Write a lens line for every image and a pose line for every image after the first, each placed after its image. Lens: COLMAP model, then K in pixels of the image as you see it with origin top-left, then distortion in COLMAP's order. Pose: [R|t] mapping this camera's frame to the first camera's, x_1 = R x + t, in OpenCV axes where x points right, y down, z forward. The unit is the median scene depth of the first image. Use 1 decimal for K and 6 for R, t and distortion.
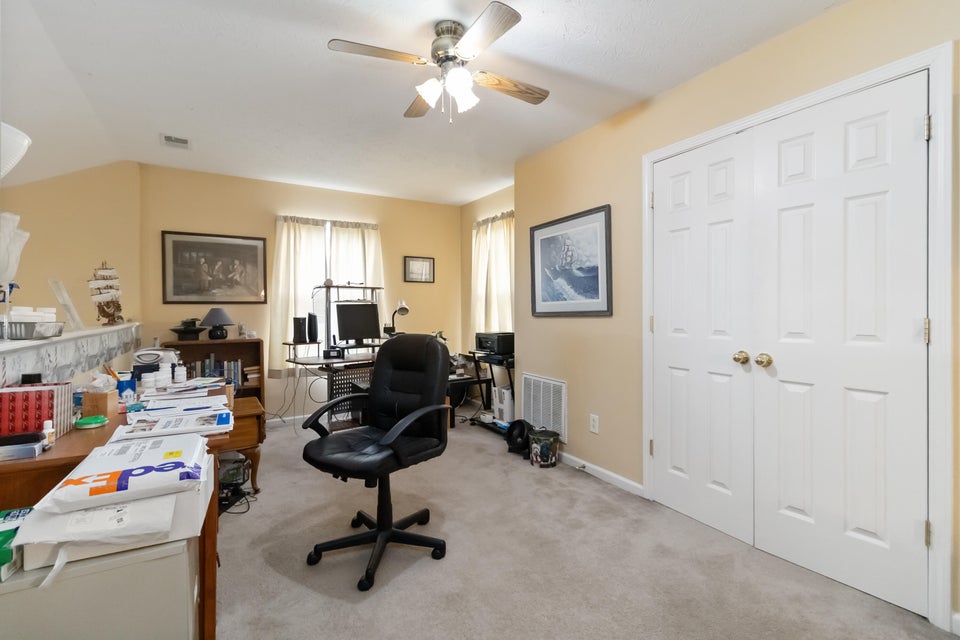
lens RADIAL K [[442.2, 0, 481.6], [0, 442.2, 312.8], [0, 0, 1]] dist [-0.001079, -0.000037]
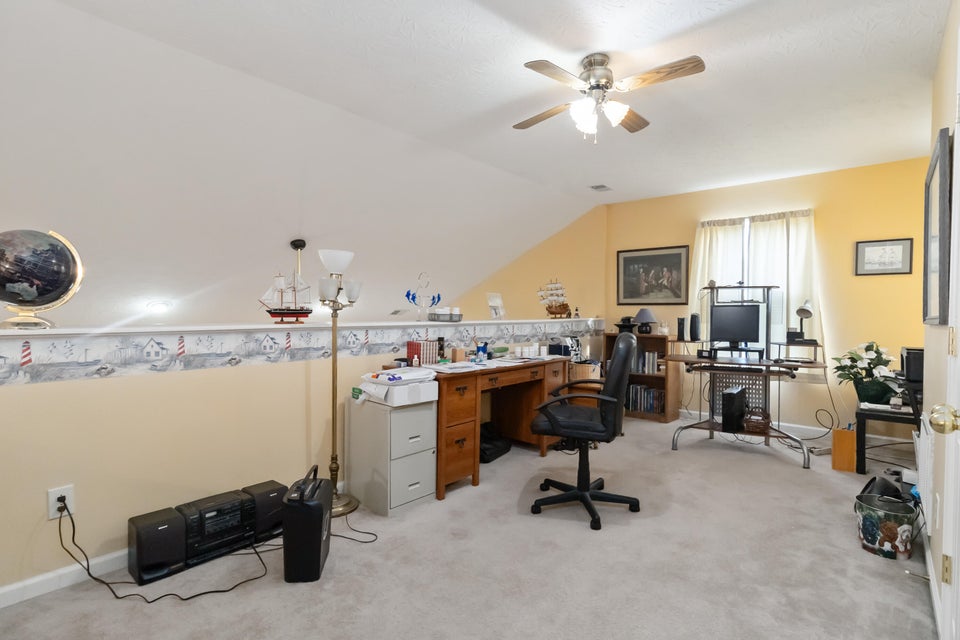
lens RADIAL K [[442.2, 0, 481.6], [0, 442.2, 312.8], [0, 0, 1]] dist [-0.001079, -0.000037]
pose [[0.328058, 0.013352, -0.944563, 0.412297], [-0.015456, 0.999842, 0.008766, -0.002360], [0.944531, 0.011723, 0.328213, 0.166213]]
